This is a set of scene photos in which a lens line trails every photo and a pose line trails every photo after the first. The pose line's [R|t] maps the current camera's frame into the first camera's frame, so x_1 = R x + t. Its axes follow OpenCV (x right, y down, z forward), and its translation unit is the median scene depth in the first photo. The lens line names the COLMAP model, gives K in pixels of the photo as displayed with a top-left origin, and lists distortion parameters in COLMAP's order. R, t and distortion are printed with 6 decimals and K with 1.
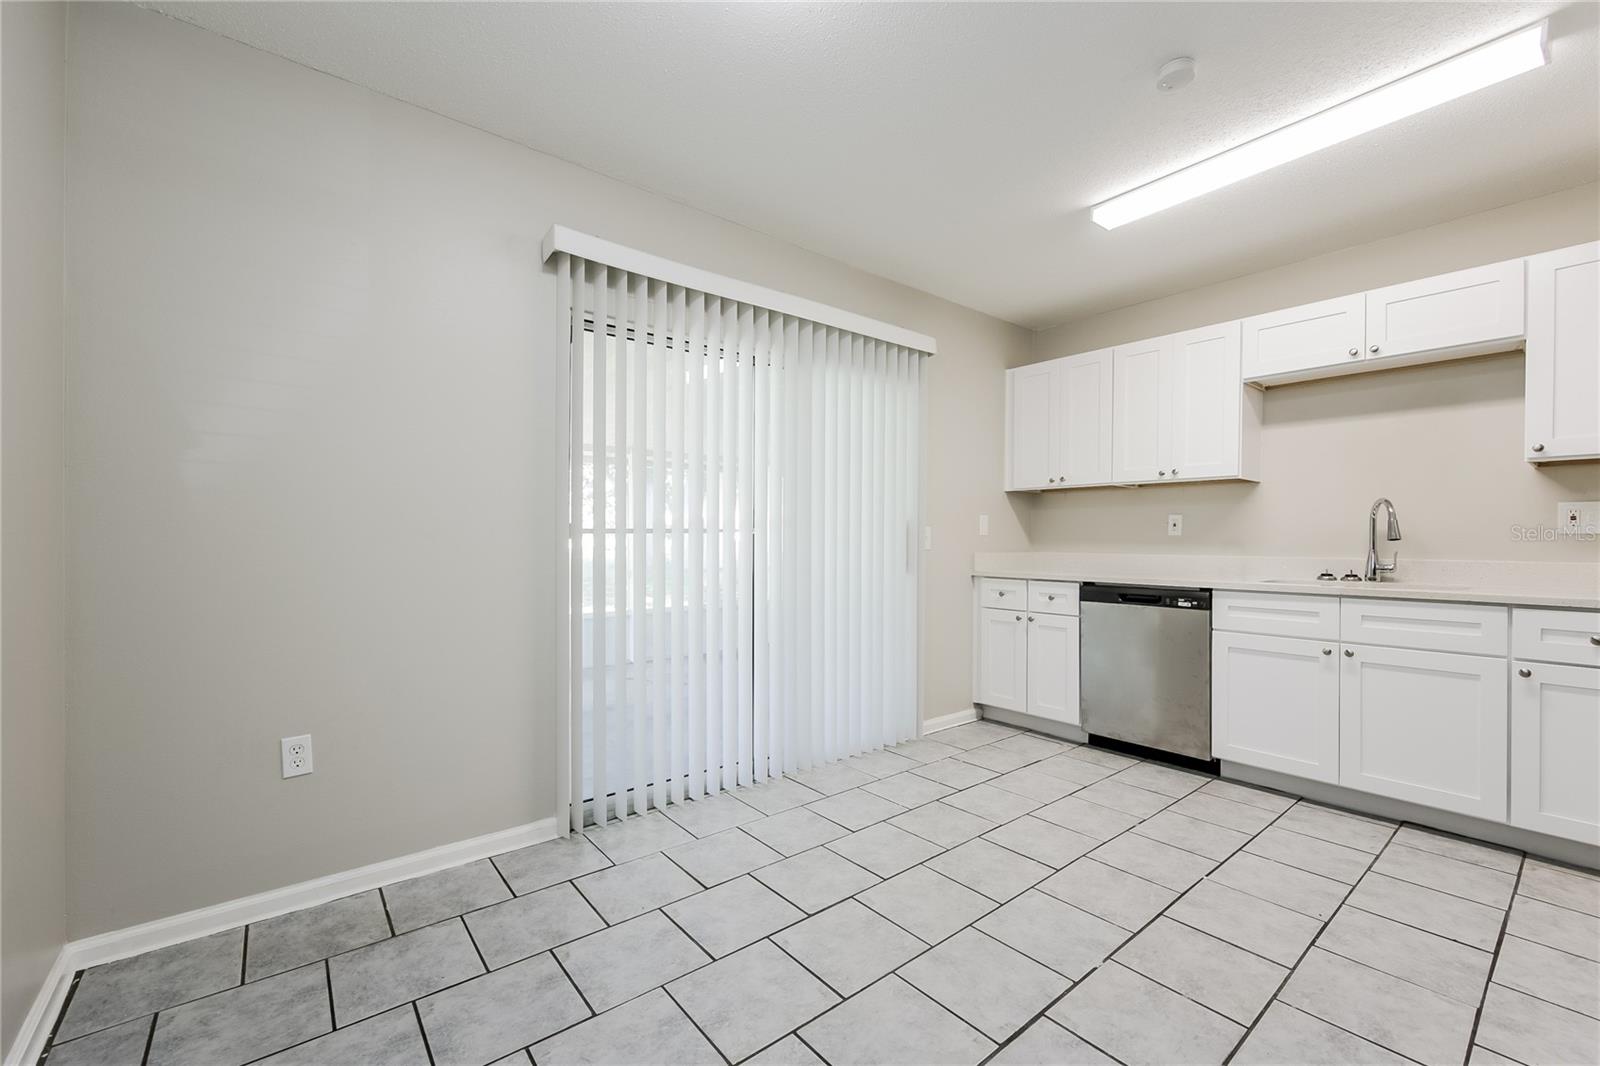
lens RADIAL K [[662.8, 0, 781.6], [0, 662.8, 547.0], [0, 0, 1]] dist [-0.003170, -0.000491]
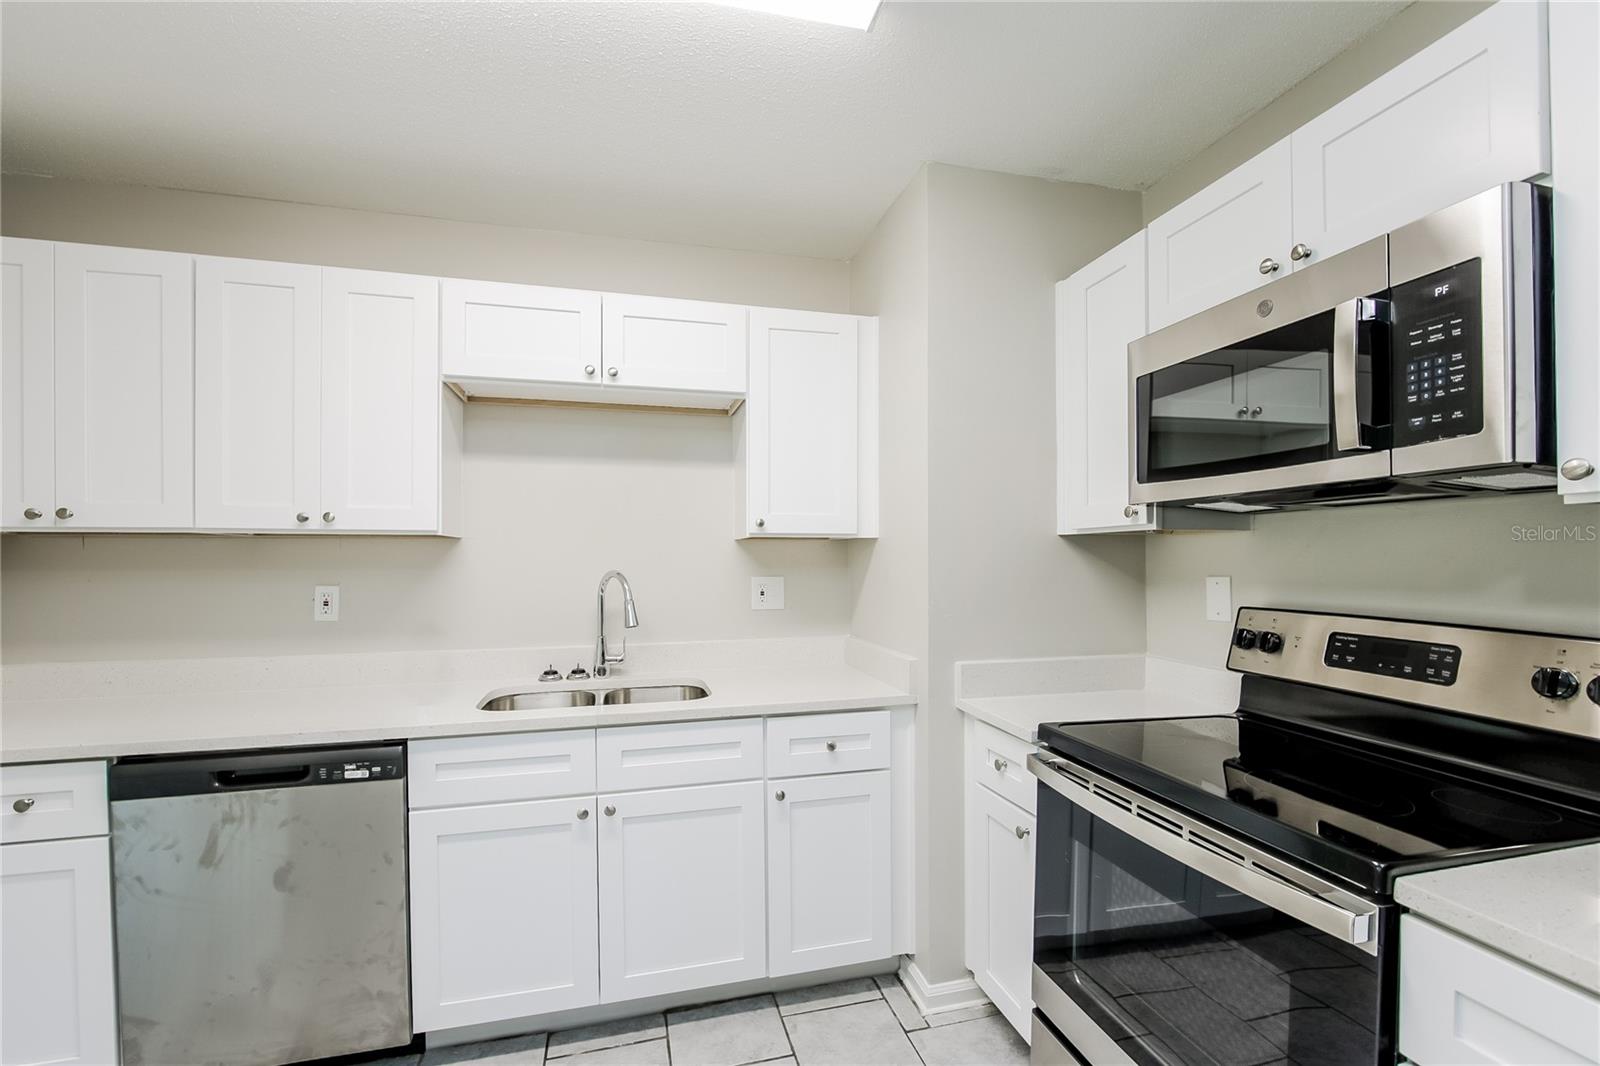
lens RADIAL K [[662.8, 0, 781.6], [0, 662.8, 547.0], [0, 0, 1]] dist [-0.003170, -0.000491]
pose [[0.392829, -0.004305, 0.919601, 0.261777], [0.018405, 0.999826, -0.003182, -0.088961], [-0.919427, 0.018176, 0.392840, 0.486381]]
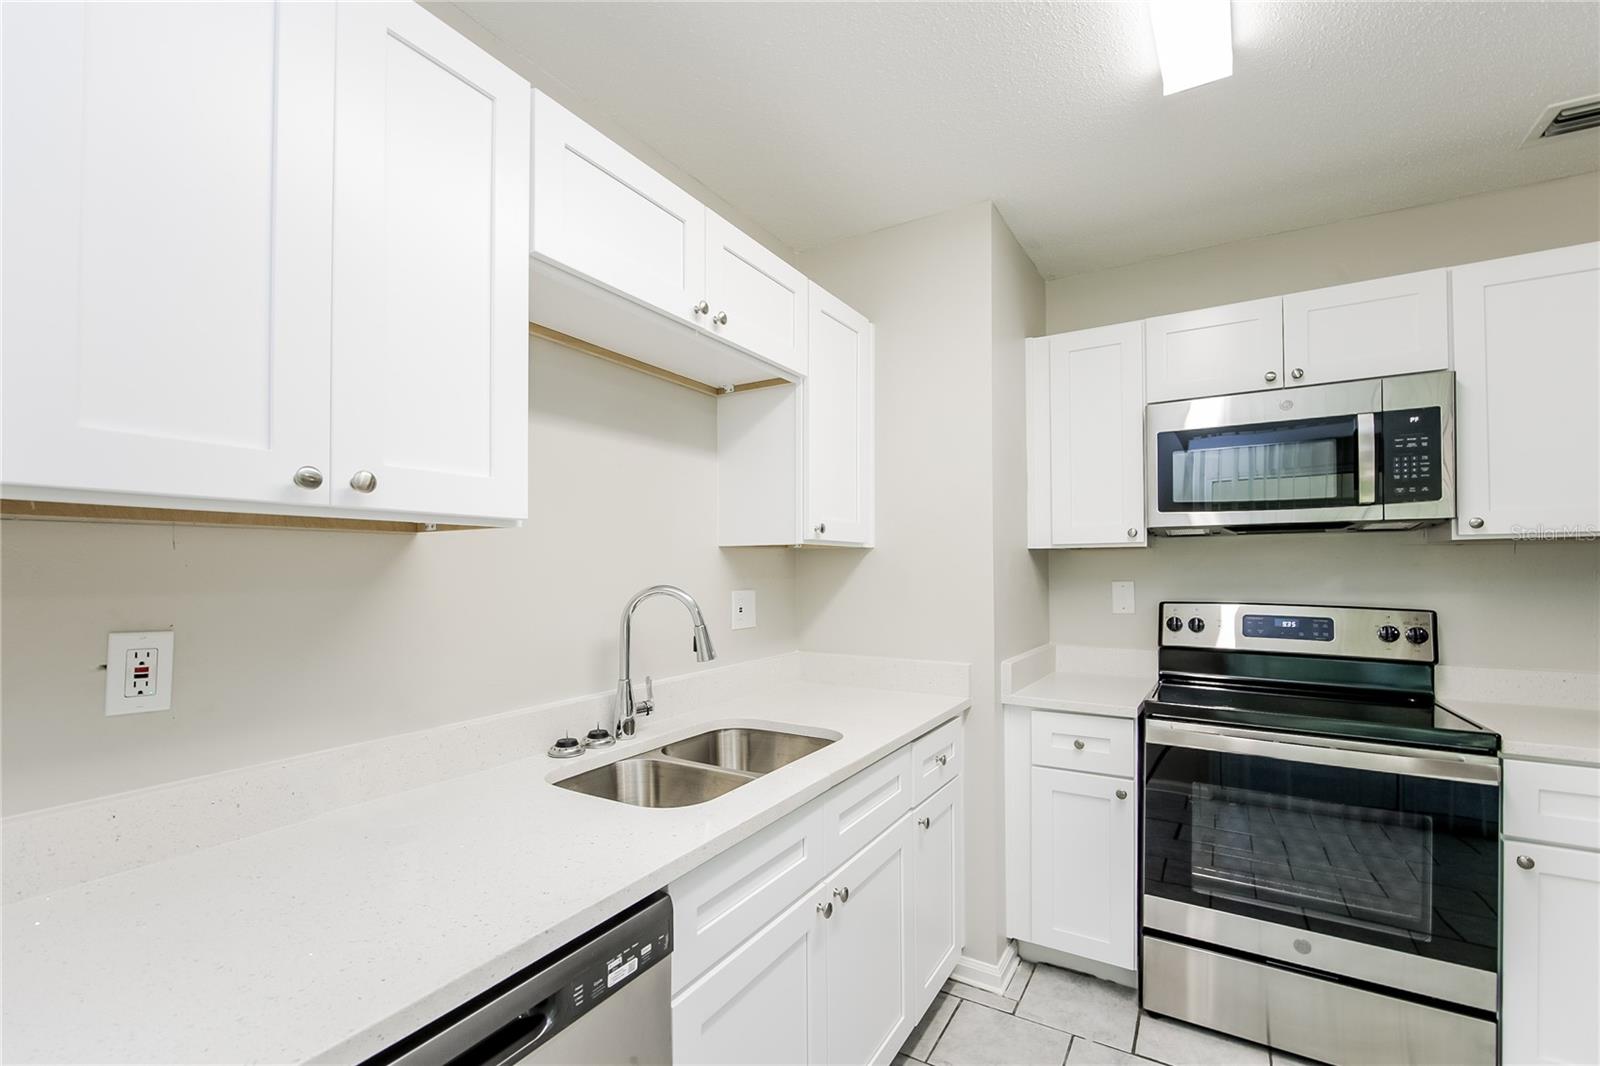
lens RADIAL K [[681.1, 0, 797.7], [0, 681.1, 555.3], [0, 0, 1]] dist [-0.002225, -0.000339]
pose [[-0.351942, 0.000002, 0.936022, 0.316249], [0.005903, 0.999980, 0.002217, -0.093912], [-0.936003, 0.006306, -0.351935, 1.054181]]
